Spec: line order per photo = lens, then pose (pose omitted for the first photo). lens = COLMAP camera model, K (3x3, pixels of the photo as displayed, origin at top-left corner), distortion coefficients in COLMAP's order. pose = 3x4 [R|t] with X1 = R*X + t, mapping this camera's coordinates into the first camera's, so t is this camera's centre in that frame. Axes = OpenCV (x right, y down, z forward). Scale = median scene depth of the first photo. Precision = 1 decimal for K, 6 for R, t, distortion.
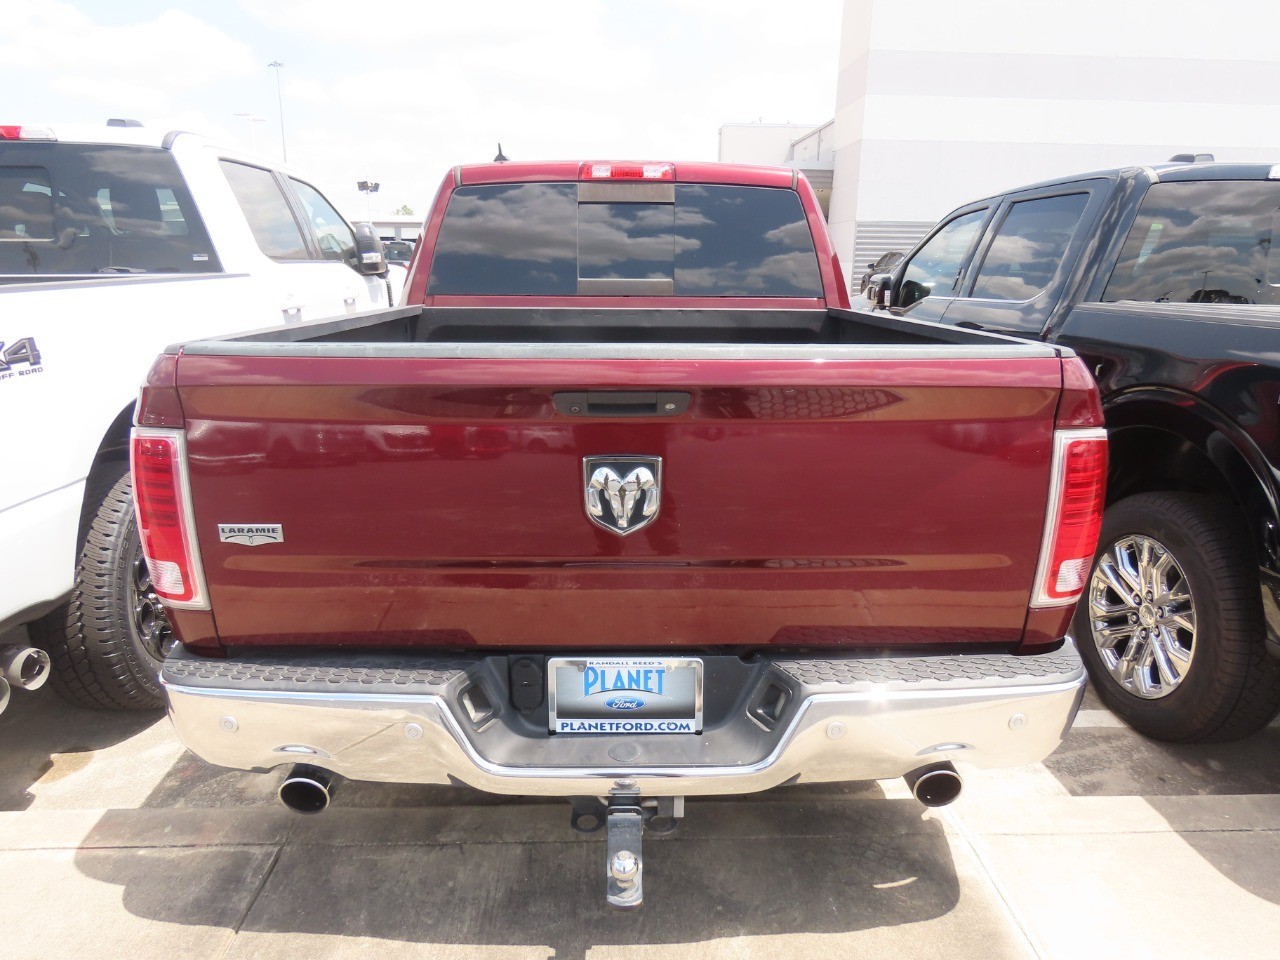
lens RADIAL K [[825.2, 0, 647.7], [0, 825.2, 488.0], [0, 0, 1]] dist [-0.004457, 0.001254]
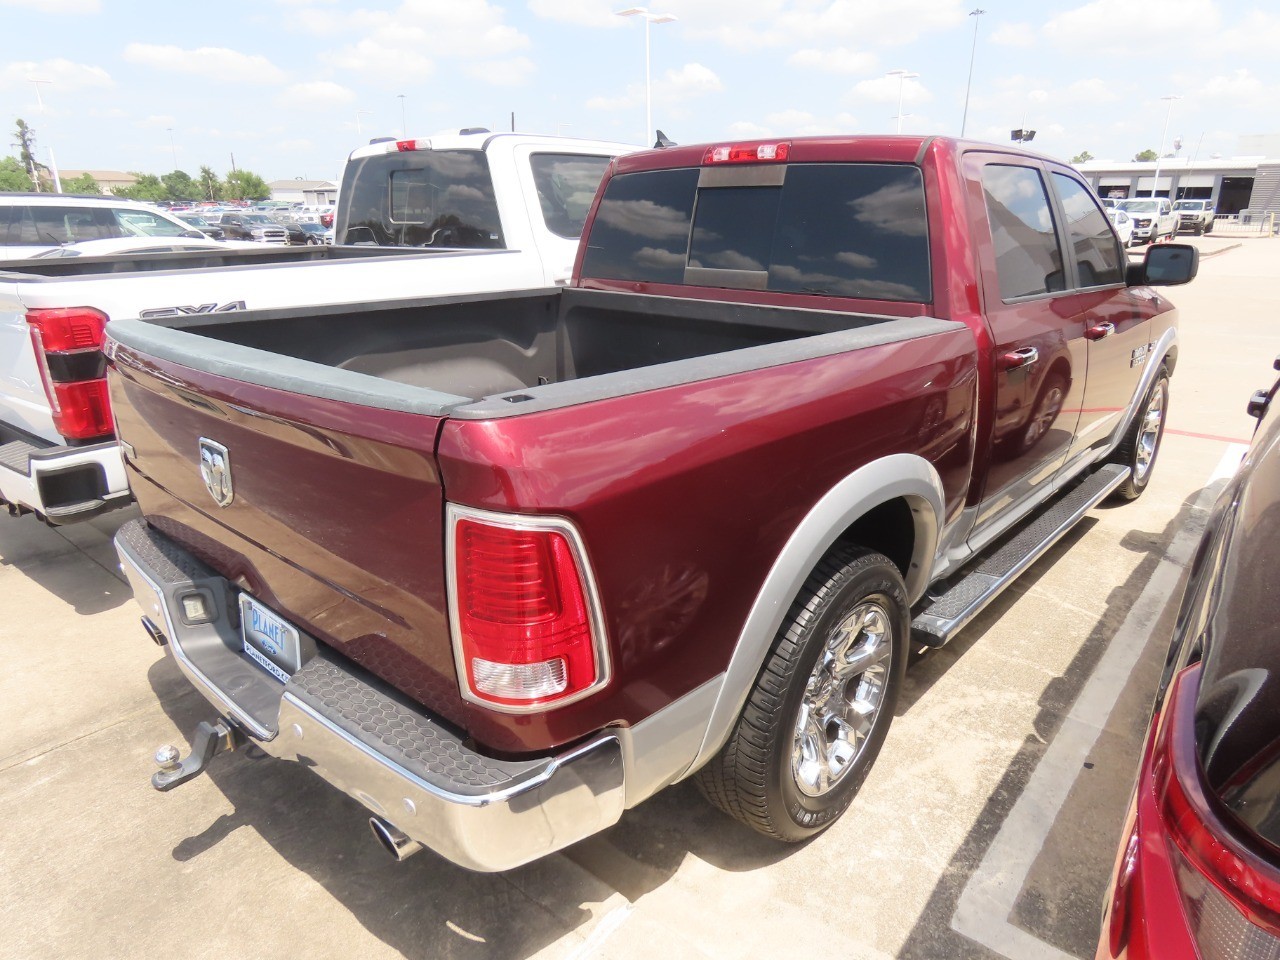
lens RADIAL K [[825.2, 0, 647.7], [0, 825.2, 488.0], [0, 0, 1]] dist [-0.004457, 0.001254]
pose [[0.731021, 0.211941, -0.648606, 0.575963], [-0.176650, 0.976916, 0.120126, -0.107035], [0.659093, 0.026761, 0.751585, 0.239544]]
